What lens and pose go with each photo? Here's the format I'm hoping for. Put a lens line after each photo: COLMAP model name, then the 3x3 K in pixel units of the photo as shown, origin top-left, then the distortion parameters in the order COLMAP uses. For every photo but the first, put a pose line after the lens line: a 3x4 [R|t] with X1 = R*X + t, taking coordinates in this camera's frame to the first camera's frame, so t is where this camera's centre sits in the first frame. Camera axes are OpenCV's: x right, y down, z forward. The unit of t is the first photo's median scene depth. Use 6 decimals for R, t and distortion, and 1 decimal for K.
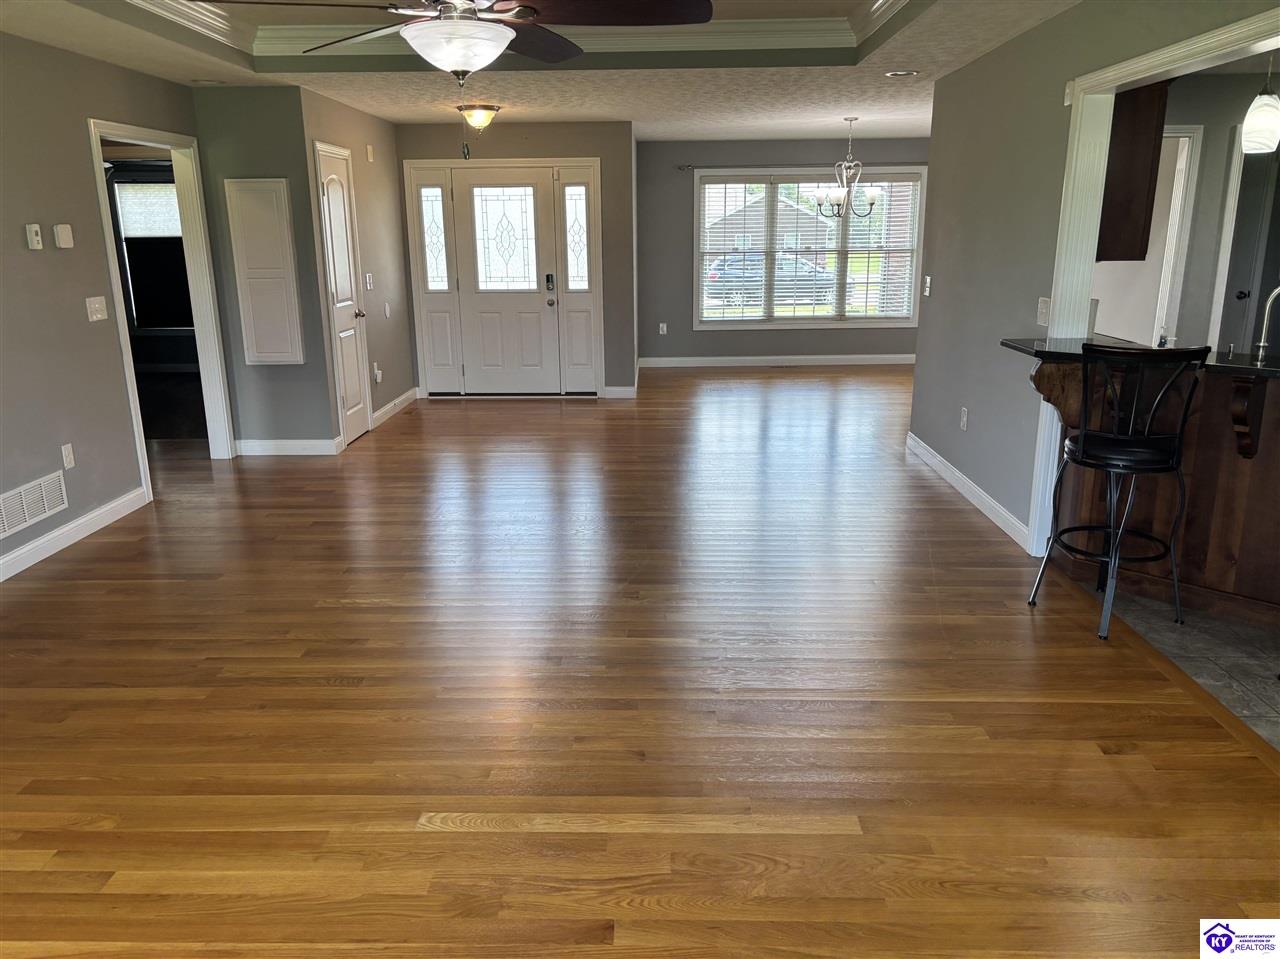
lens RADIAL K [[966.1, 0, 642.8], [0, 966.1, 477.5], [0, 0, 1]] dist [0.039489, -0.024222]
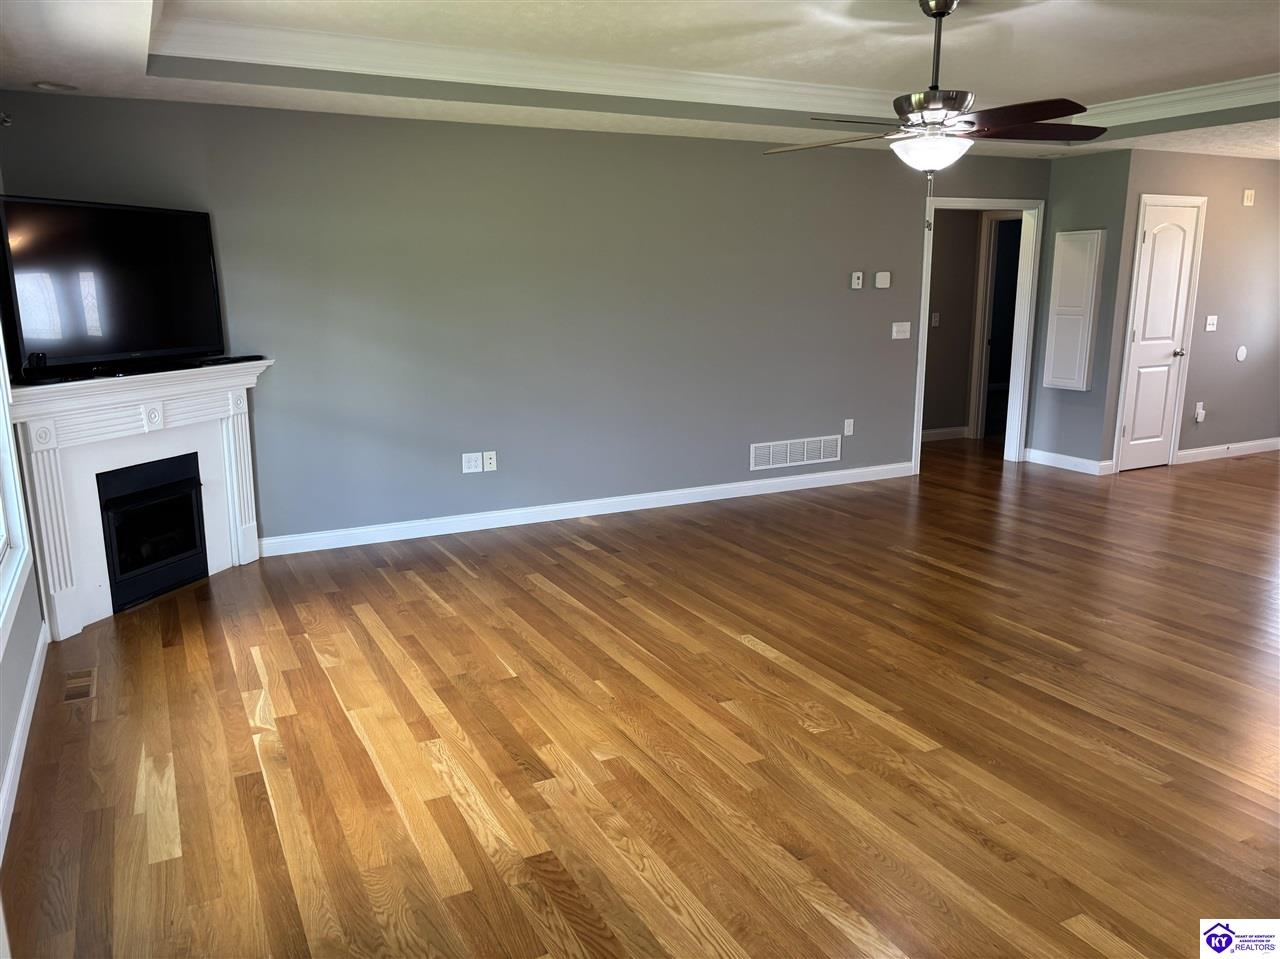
lens RADIAL K [[966.1, 0, 633.3], [0, 966.1, 482.1], [0, 0, 1]] dist [0.039489, -0.024222]
pose [[0.479210, 0.191439, -0.856568, 0.716345], [-0.218204, 0.971268, 0.094999, -0.011708], [0.850144, 0.141382, 0.507215, -0.020259]]
